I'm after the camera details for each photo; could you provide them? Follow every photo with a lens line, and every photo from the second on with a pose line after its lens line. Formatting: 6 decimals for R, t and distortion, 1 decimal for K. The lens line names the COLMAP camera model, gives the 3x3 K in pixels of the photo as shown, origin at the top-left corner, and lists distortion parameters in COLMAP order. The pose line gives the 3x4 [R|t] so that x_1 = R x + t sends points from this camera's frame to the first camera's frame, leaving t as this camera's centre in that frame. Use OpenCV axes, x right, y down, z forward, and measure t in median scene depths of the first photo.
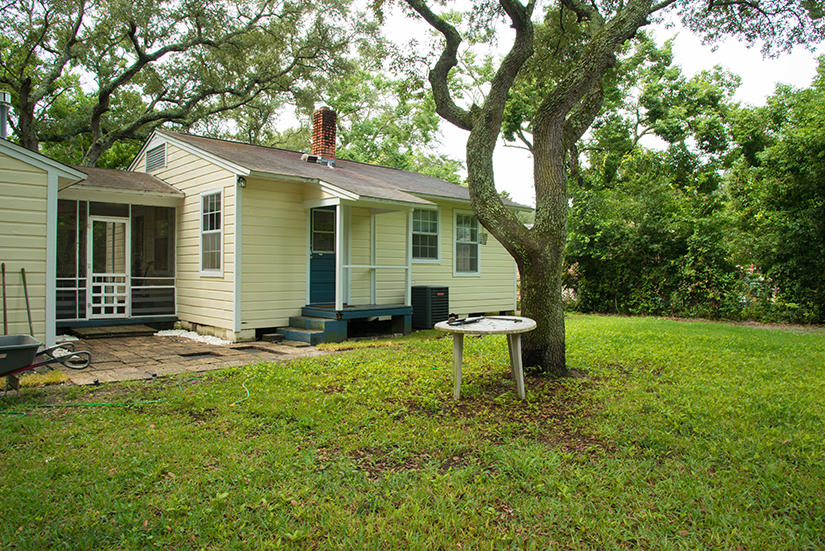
lens RADIAL K [[576.3, 0, 412.5], [0, 576.3, 275.5], [0, 0, 1]] dist [-0.111905, 0.074999]
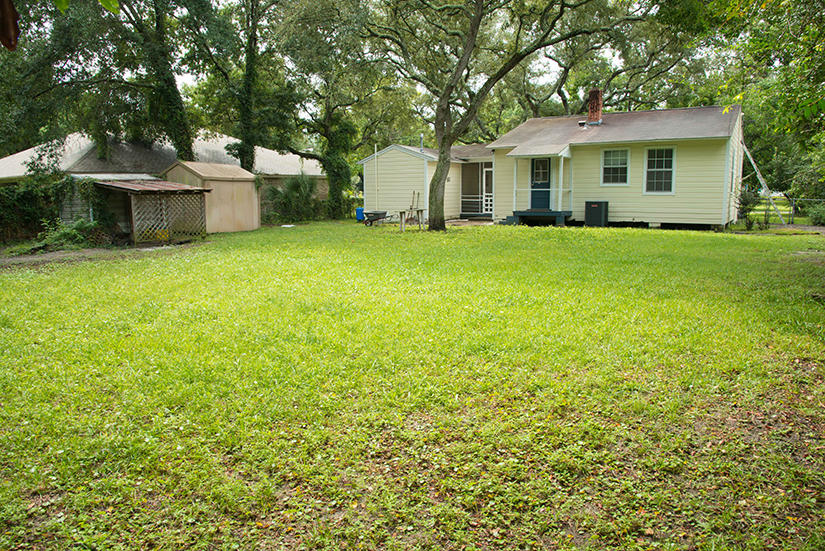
lens RADIAL K [[574.6, 0, 408.3], [0, 574.6, 273.6], [0, 0, 1]] dist [-0.108994, 0.070538]
pose [[0.207488, 0.129459, -0.969634, 1.668256], [0.002210, 0.991140, 0.132804, 0.009443], [0.978235, -0.029698, 0.205363, 0.195037]]
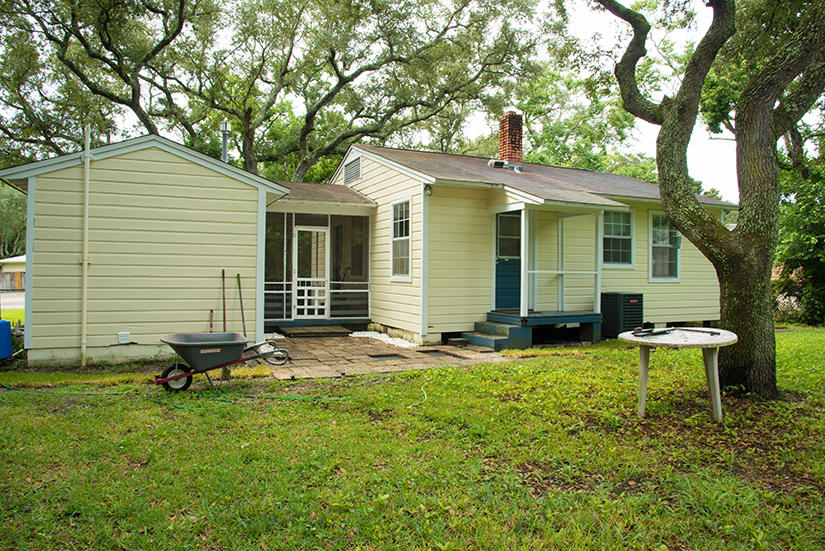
lens RADIAL K [[574.6, 0, 408.3], [0, 574.6, 273.6], [0, 0, 1]] dist [-0.108994, 0.070538]
pose [[0.941871, 0.000353, -0.335973, 0.013831], [-0.004174, 0.999935, -0.010651, -0.001480], [0.335947, 0.011434, 0.941811, 0.009994]]
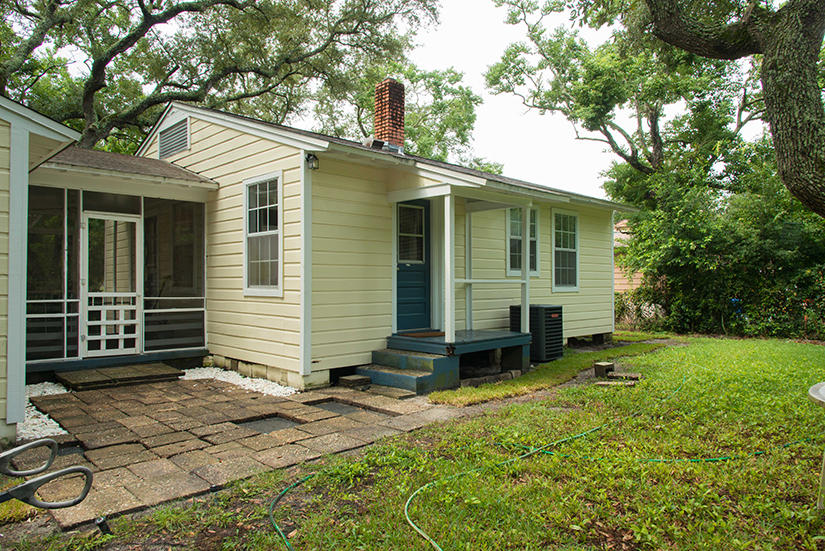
lens RADIAL K [[560.4, 0, 412.6], [0, 560.4, 279.9], [0, 0, 1]] dist [0.026952, -0.025099]
pose [[0.999932, -0.006550, 0.009673, -0.166894], [0.006684, 0.999881, -0.013898, -0.007246], [-0.009581, 0.013961, 0.999857, 0.281164]]
